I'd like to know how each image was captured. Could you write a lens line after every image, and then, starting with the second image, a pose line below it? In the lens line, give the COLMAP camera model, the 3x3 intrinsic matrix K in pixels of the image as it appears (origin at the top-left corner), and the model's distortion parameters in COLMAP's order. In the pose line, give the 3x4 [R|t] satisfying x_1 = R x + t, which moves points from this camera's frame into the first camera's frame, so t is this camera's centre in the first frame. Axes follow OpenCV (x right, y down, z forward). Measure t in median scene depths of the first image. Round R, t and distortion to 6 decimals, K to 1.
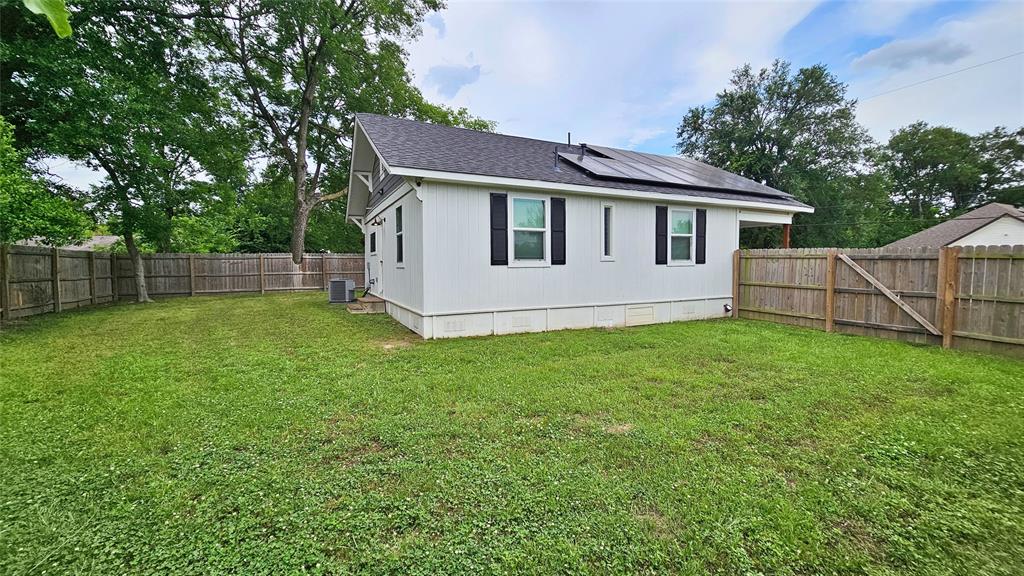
lens RADIAL K [[418.9, 0, 503.5], [0, 418.9, 286.7], [0, 0, 1]] dist [-0.001887, 0.000035]
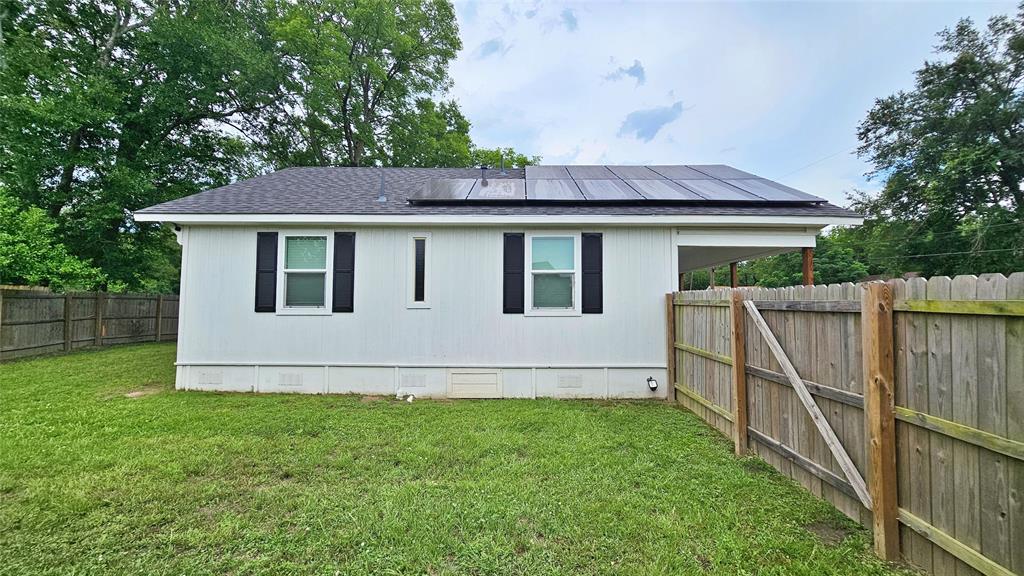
lens RADIAL K [[418.9, 0, 513.3], [0, 418.9, 283.5], [0, 0, 1]] dist [-0.001887, 0.000035]
pose [[0.889606, -0.018059, -0.456371, 0.677863], [-0.035293, 0.993512, -0.108112, -0.027001], [0.455362, 0.112284, 0.883197, 0.358639]]
